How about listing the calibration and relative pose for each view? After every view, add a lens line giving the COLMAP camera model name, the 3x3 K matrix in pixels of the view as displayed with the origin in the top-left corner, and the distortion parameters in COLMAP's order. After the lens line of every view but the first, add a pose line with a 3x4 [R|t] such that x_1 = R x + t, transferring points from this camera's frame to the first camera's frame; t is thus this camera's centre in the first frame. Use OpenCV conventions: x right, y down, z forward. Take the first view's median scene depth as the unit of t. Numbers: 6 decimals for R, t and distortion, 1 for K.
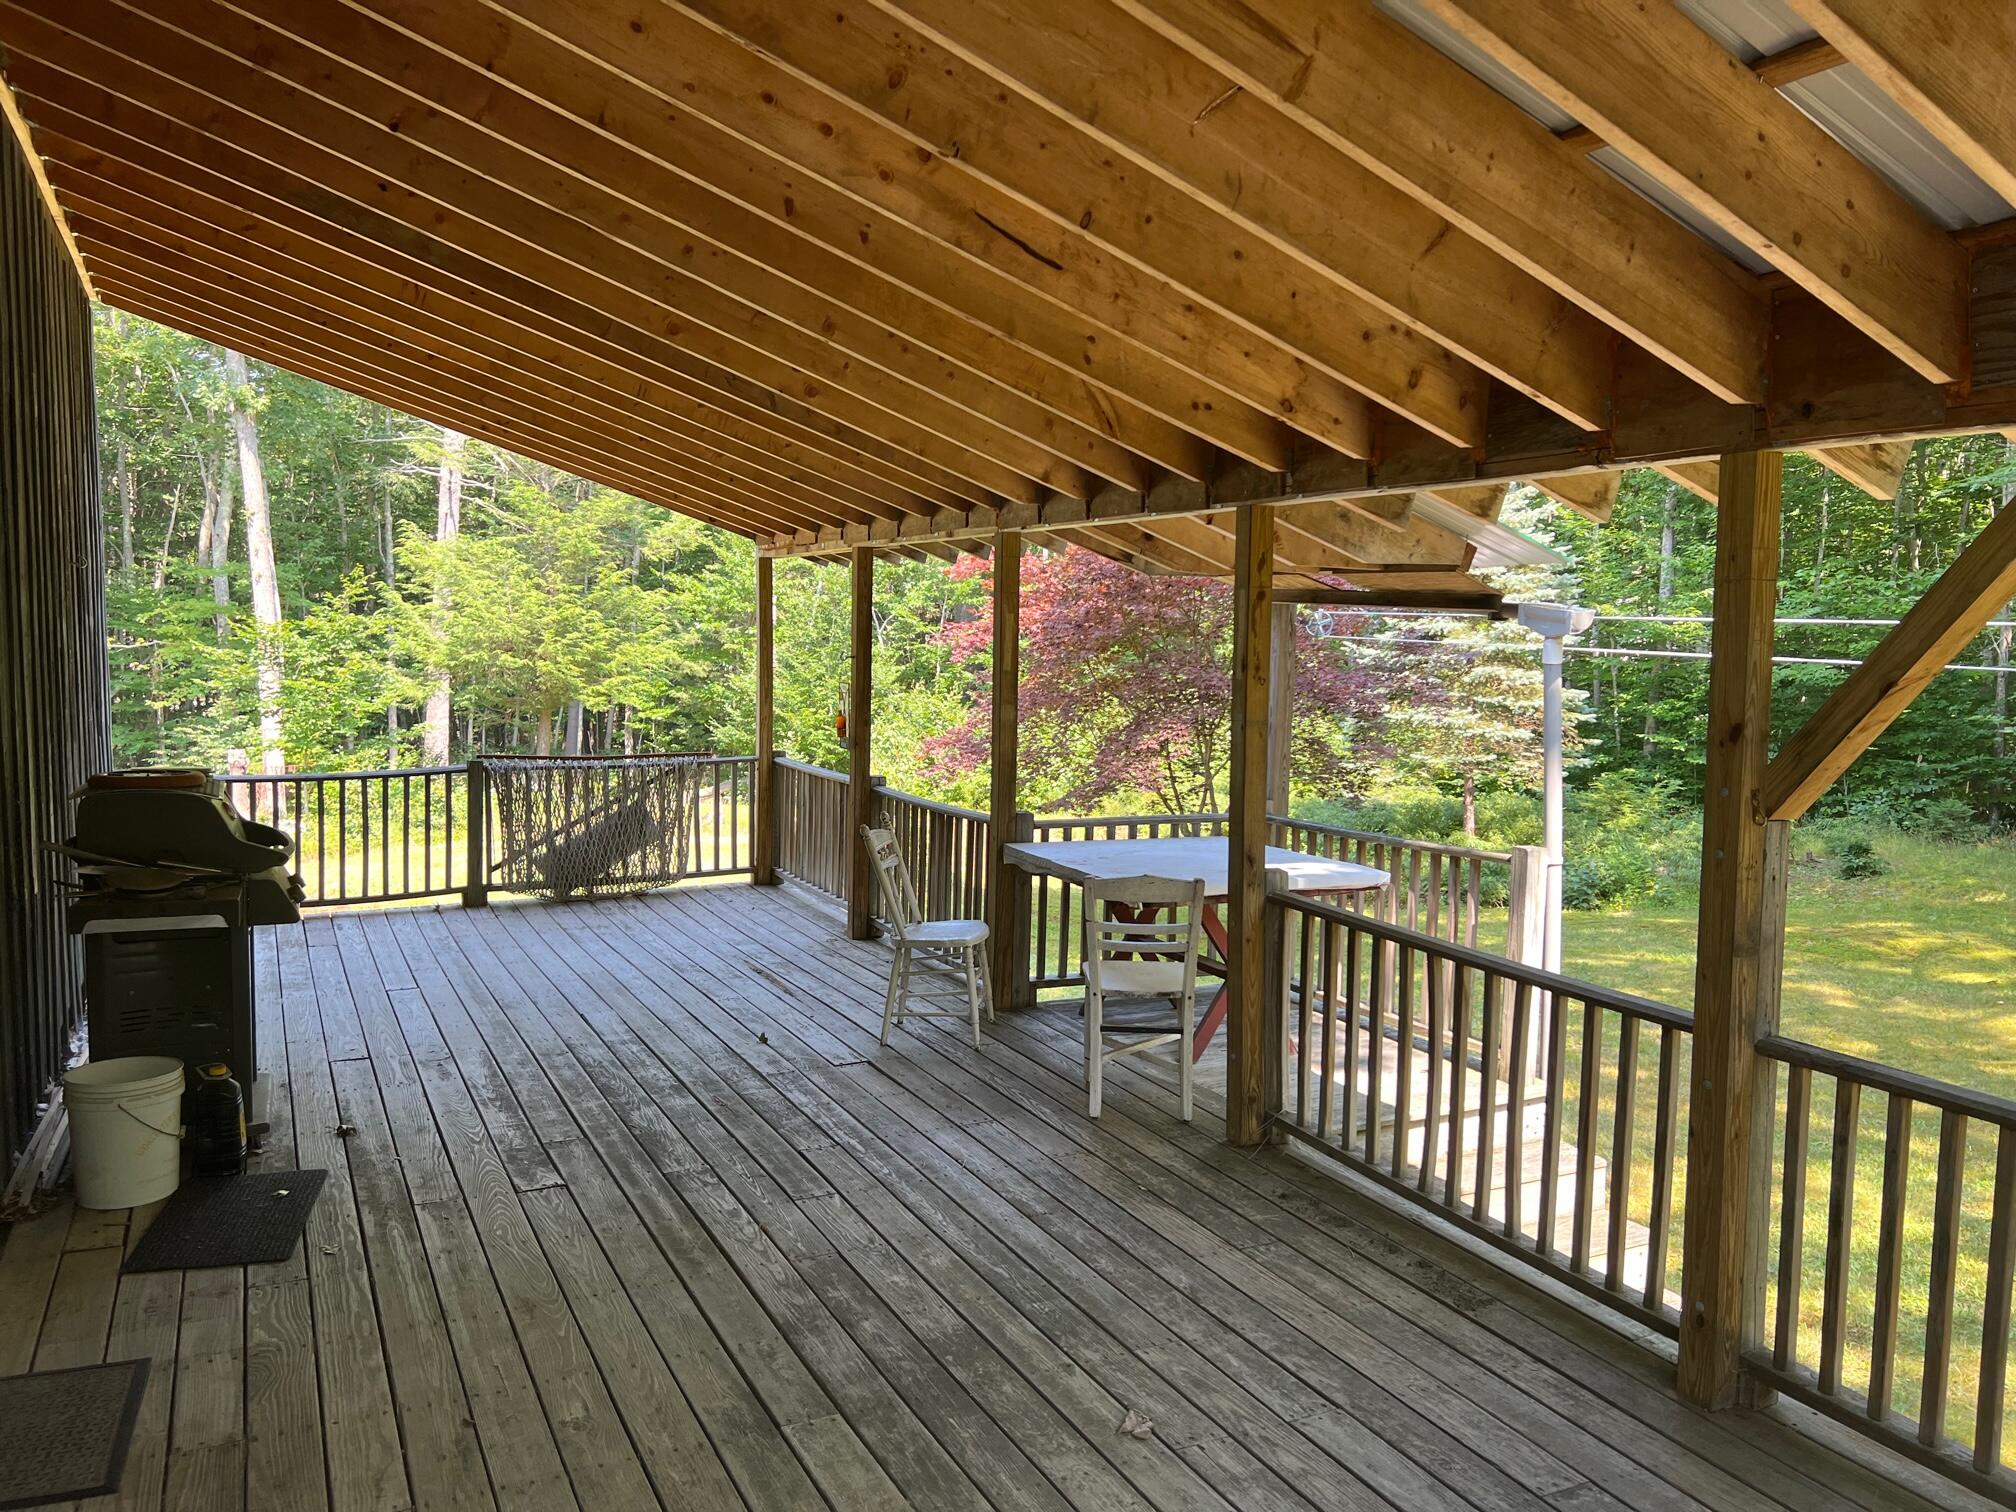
lens RADIAL K [[1565.7, 0, 1008.0], [0, 1565.7, 756.0], [0, 0, 1]] dist [-0.006371, 0.050816]
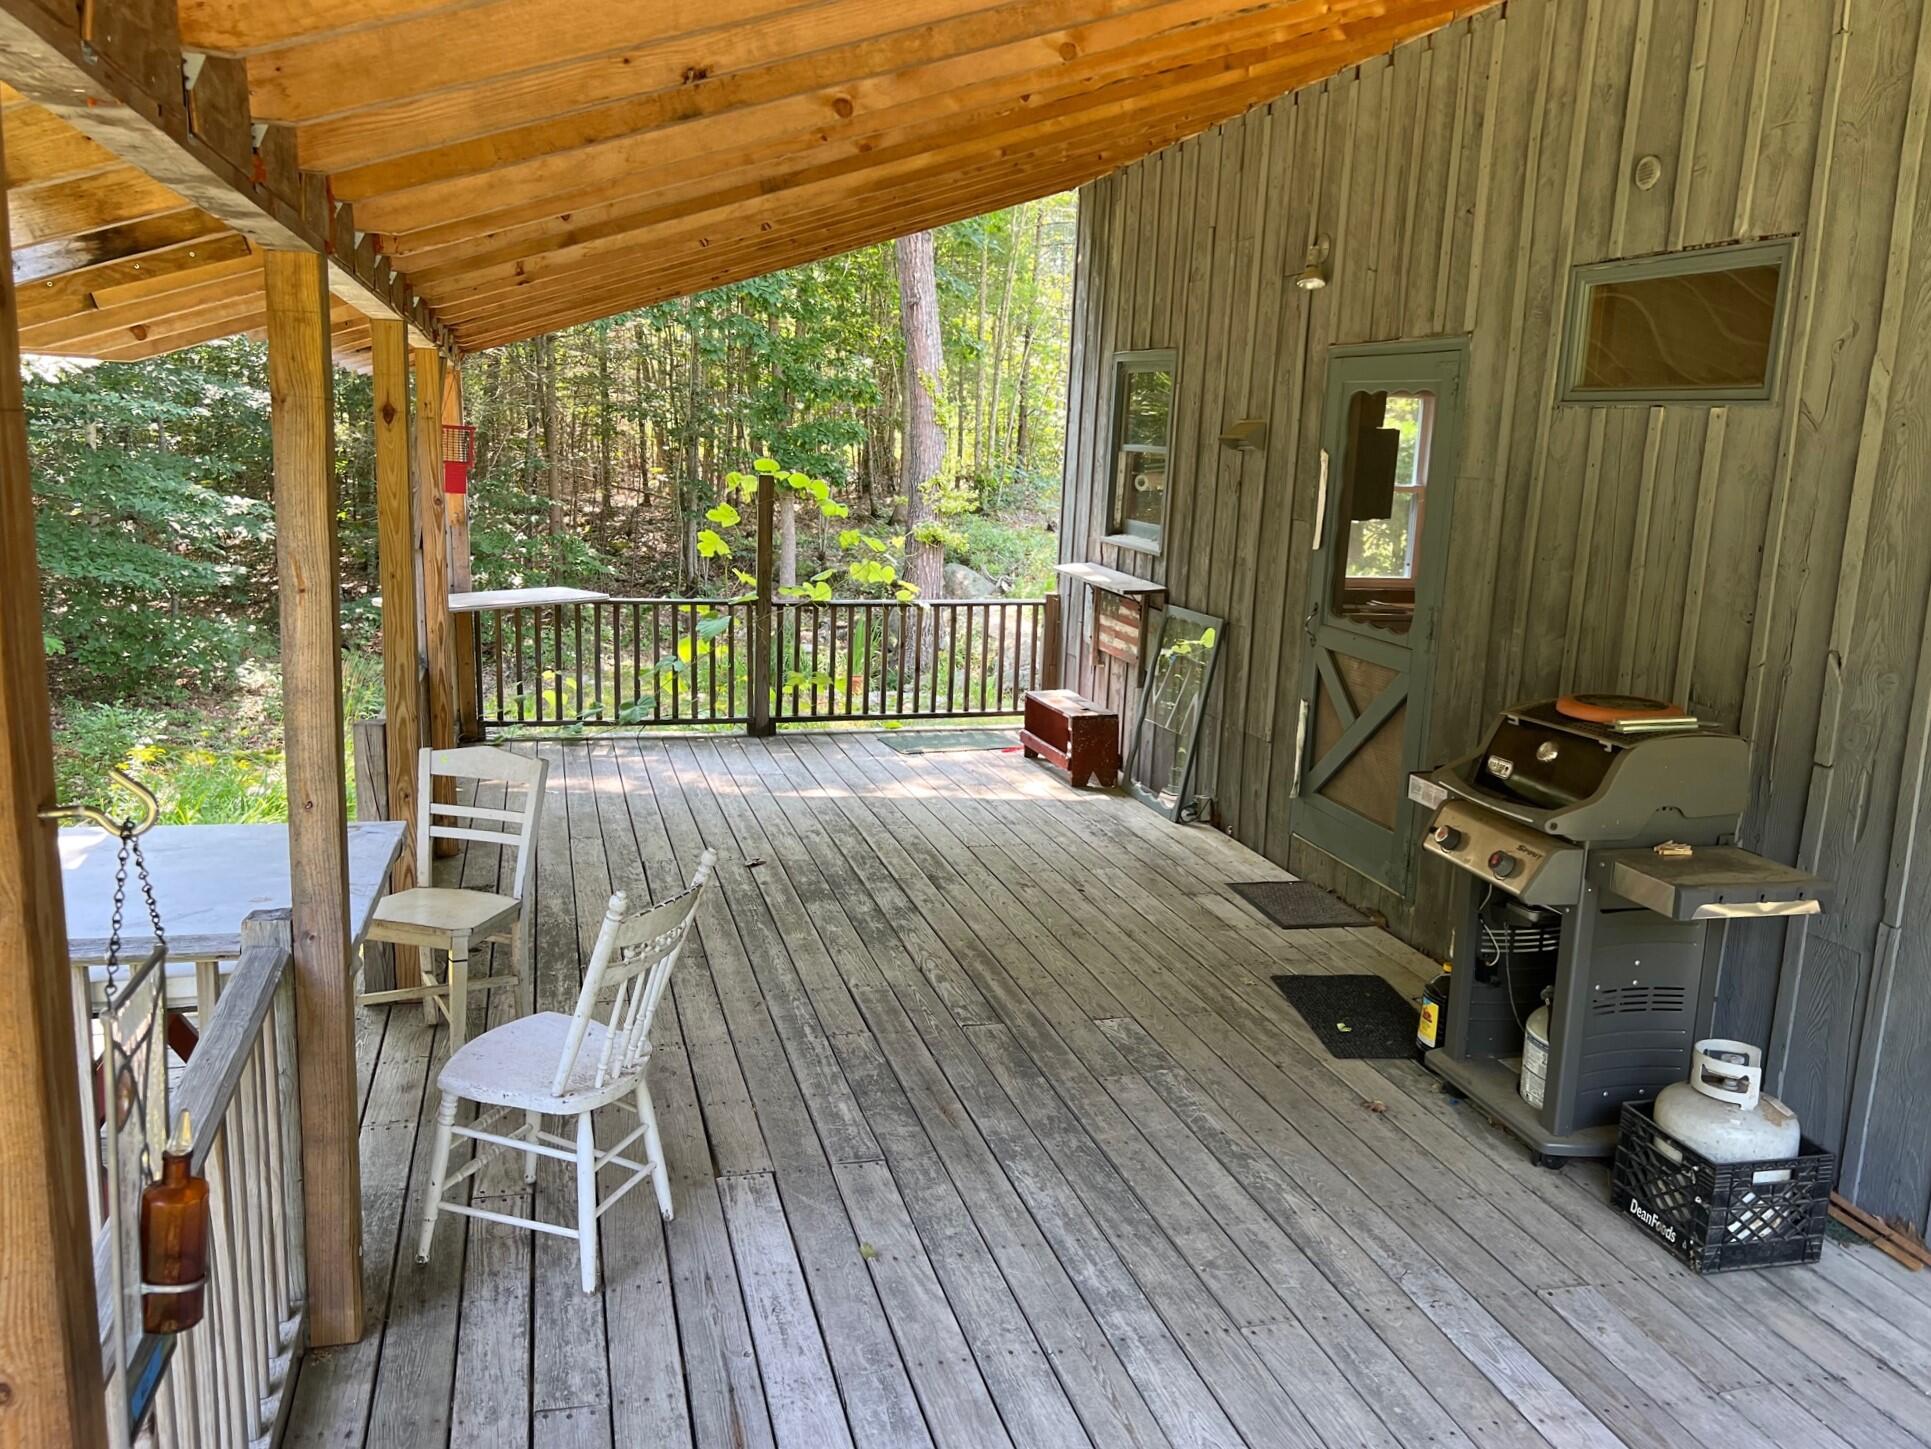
lens RADIAL K [[1499.7, 0, 965.5], [0, 1499.7, 724.5], [0, 0, 1]] dist [-0.006371, 0.050816]
pose [[-0.981544, -0.084673, 0.171471, -0.349770], [-0.034984, 0.961010, 0.274291, -0.195701], [-0.188010, 0.263230, -0.946236, 1.901318]]
